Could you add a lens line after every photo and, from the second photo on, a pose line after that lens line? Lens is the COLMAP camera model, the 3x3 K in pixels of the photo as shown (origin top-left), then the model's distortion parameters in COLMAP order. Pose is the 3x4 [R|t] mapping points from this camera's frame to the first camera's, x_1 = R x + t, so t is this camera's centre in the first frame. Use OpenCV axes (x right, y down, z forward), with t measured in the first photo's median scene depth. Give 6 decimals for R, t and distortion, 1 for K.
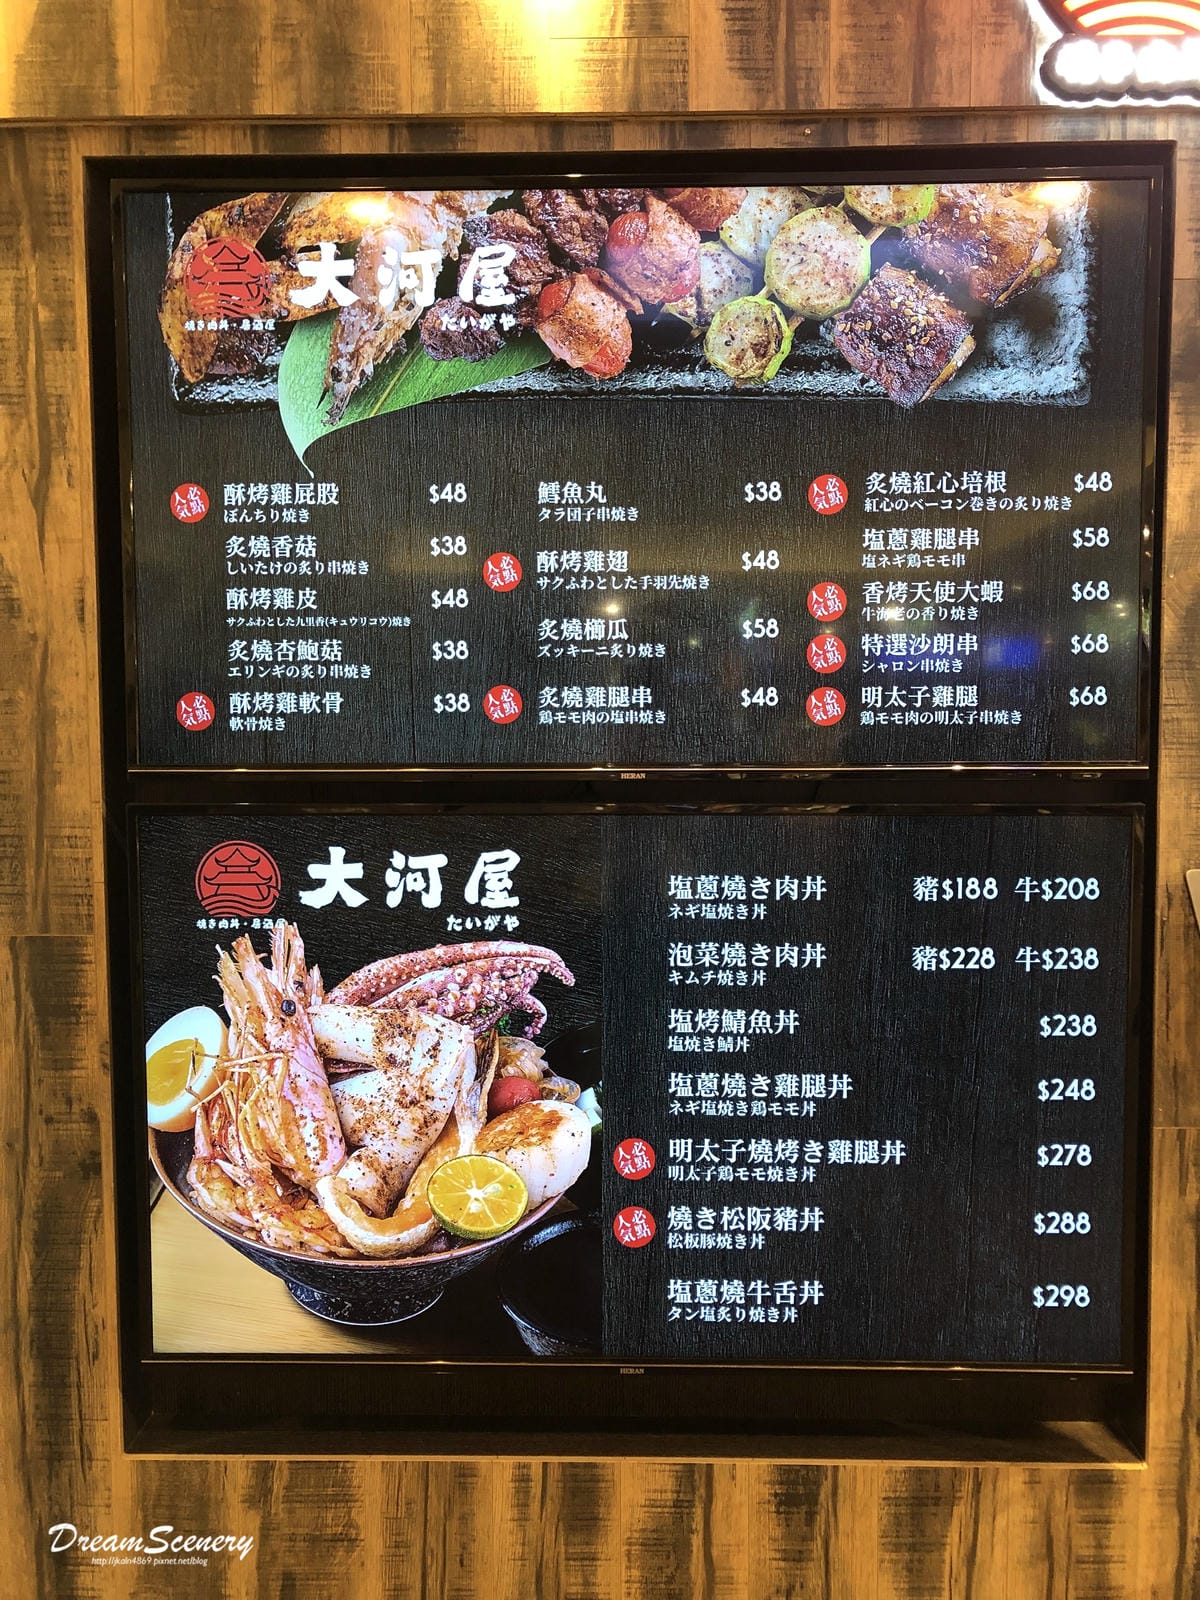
lens RADIAL K [[1330.5, 0, 598.5], [0, 1330.5, 796.6], [0, 0, 1]] dist [0.032383, -0.029446]
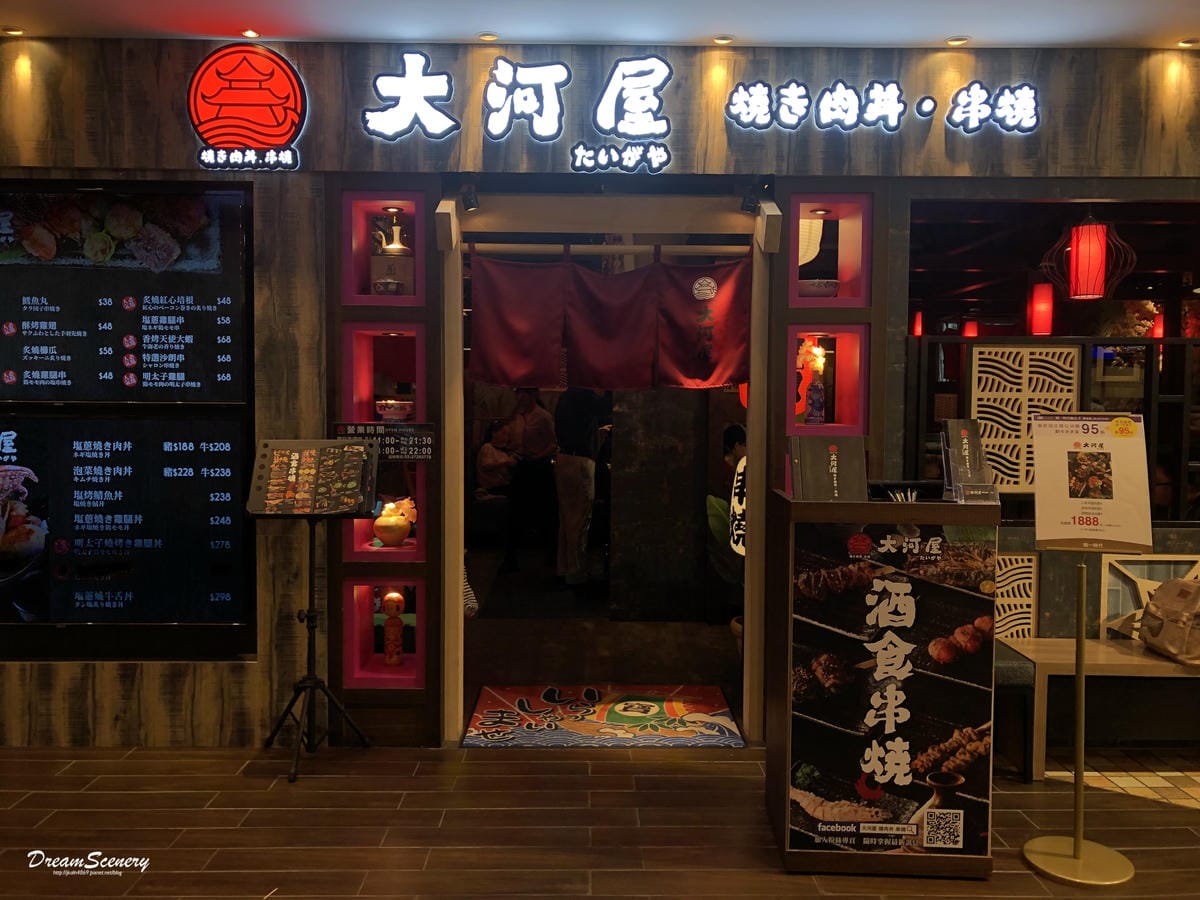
lens RADIAL K [[997.9, 0, 597.1], [0, 997.9, 455.4], [0, 0, 1]] dist [0.032383, -0.029446]
pose [[0.999091, 0.009274, 0.041614, 1.045147], [-0.008393, 0.999738, -0.021296, 0.124121], [-0.041801, 0.020928, 0.998907, -1.103006]]
